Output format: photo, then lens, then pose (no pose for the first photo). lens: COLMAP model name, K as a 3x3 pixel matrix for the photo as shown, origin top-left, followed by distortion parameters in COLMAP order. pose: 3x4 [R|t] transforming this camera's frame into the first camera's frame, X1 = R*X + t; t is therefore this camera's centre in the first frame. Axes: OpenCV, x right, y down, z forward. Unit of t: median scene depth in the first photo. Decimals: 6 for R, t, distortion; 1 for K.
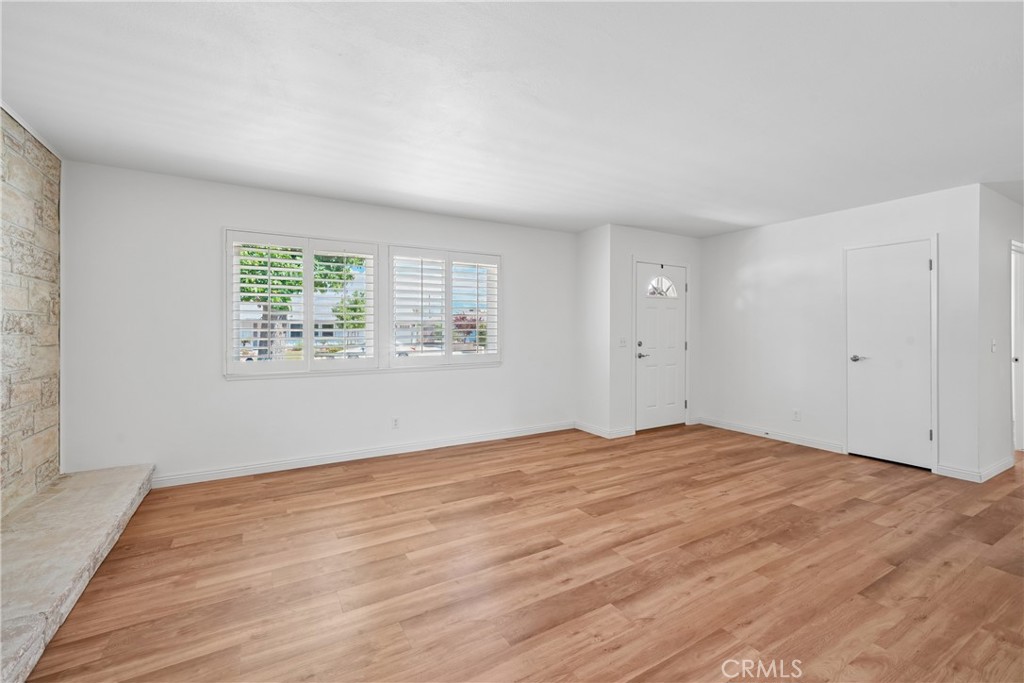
lens RADIAL K [[423.2, 0, 516.8], [0, 423.2, 335.0], [0, 0, 1]] dist [-0.001509, 0.000142]
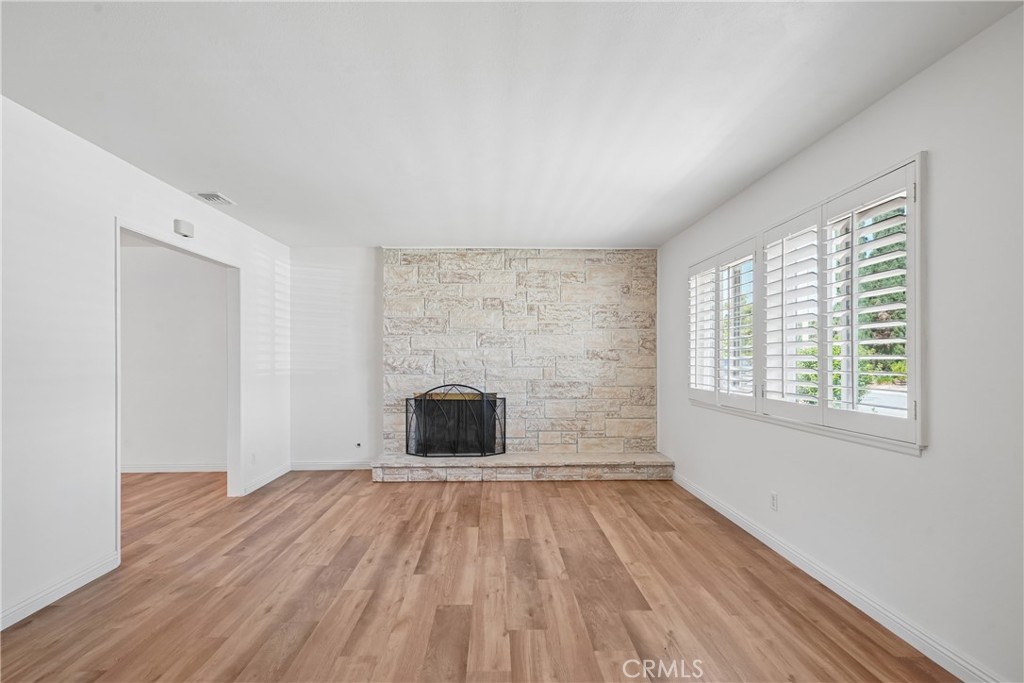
lens RADIAL K [[514.6, 0, 490.2], [0, 514.6, 358.0], [0, 0, 1]] dist [0.018680, -0.000441]
pose [[-0.500375, -0.000380, -0.865809, 0.875693], [-0.010333, 0.999931, 0.005533, -0.017880], [0.865747, 0.011715, -0.500345, 1.436099]]
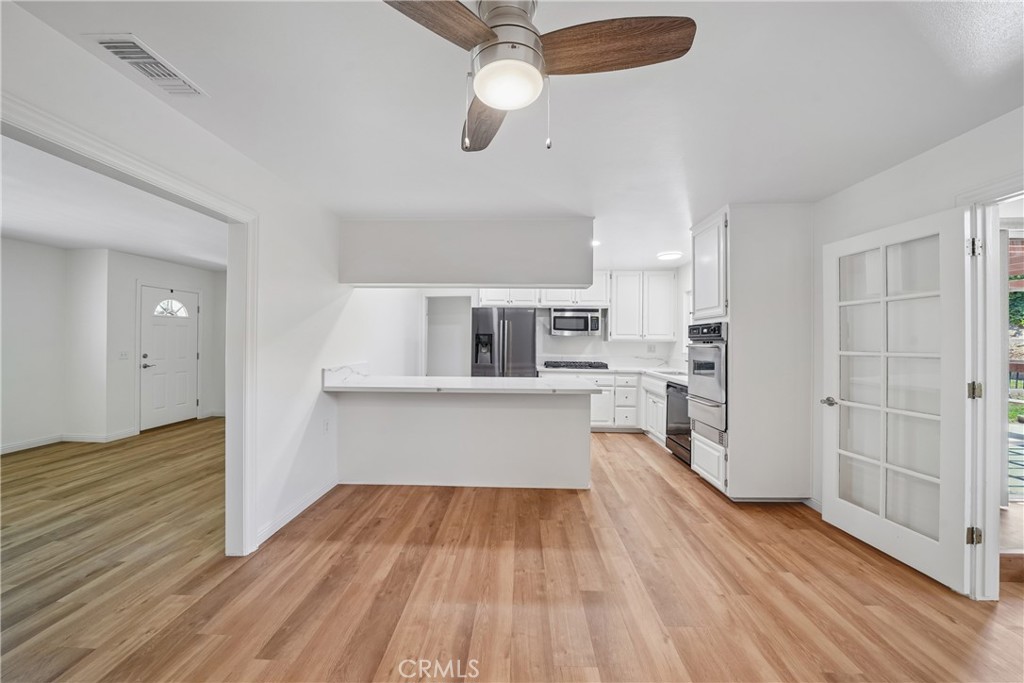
lens RADIAL K [[364.1, 0, 485.6], [0, 364.1, 338.8], [0, 0, 1]] dist [0.000345, 0.000313]
pose [[0.588527, 0.002797, 0.808473, 0.051251], [0.003919, 0.999972, -0.006312, -0.027375], [-0.808468, 0.006883, 0.588500, -0.595181]]
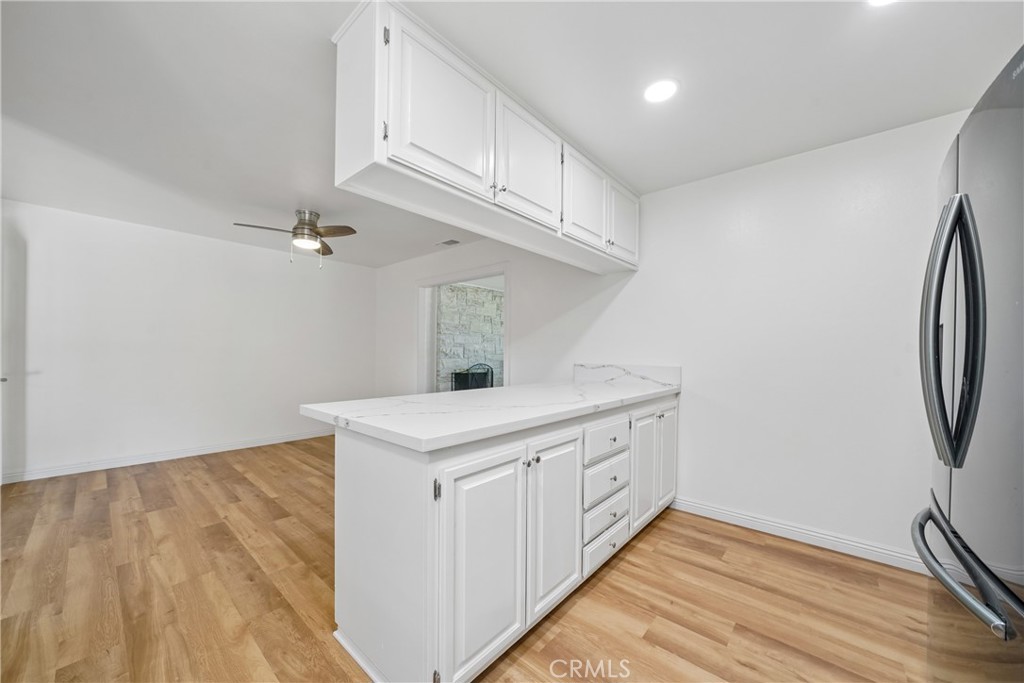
lens RADIAL K [[376.0, 0, 513.8], [0, 376.0, 347.9], [0, 0, 1]] dist [-0.000303, 0.000063]
pose [[0.319185, -0.010828, -0.947630, 1.673286], [-0.016192, 0.999726, -0.016878, 0.024981], [0.947554, 0.020732, 0.318923, -0.147739]]
